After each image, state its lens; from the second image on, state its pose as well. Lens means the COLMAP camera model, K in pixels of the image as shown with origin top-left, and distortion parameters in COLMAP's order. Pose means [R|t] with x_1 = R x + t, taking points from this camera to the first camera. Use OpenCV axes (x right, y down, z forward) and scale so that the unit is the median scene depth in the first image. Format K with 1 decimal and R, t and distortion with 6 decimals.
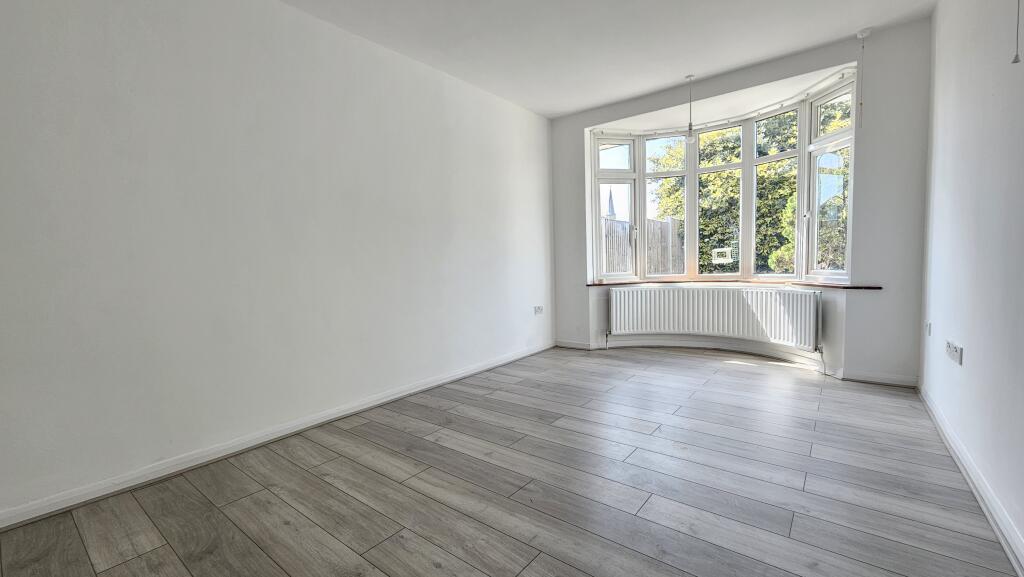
lens RADIAL K [[418.5, 0, 511.3], [0, 418.5, 292.1], [0, 0, 1]] dist [-0.002489, -0.000300]
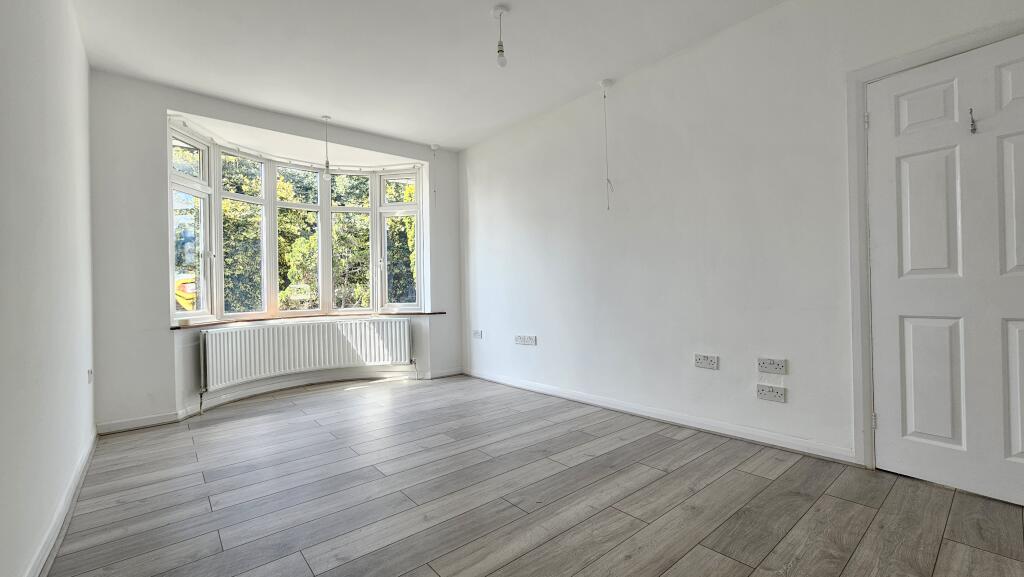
lens RADIAL K [[418.5, 0, 511.3], [0, 418.5, 292.1], [0, 0, 1]] dist [-0.002489, -0.000300]
pose [[0.210217, 0.026263, 0.977302, -0.443627], [0.084656, 0.995395, -0.044958, 0.002933], [-0.973983, 0.092186, 0.207026, 0.346490]]
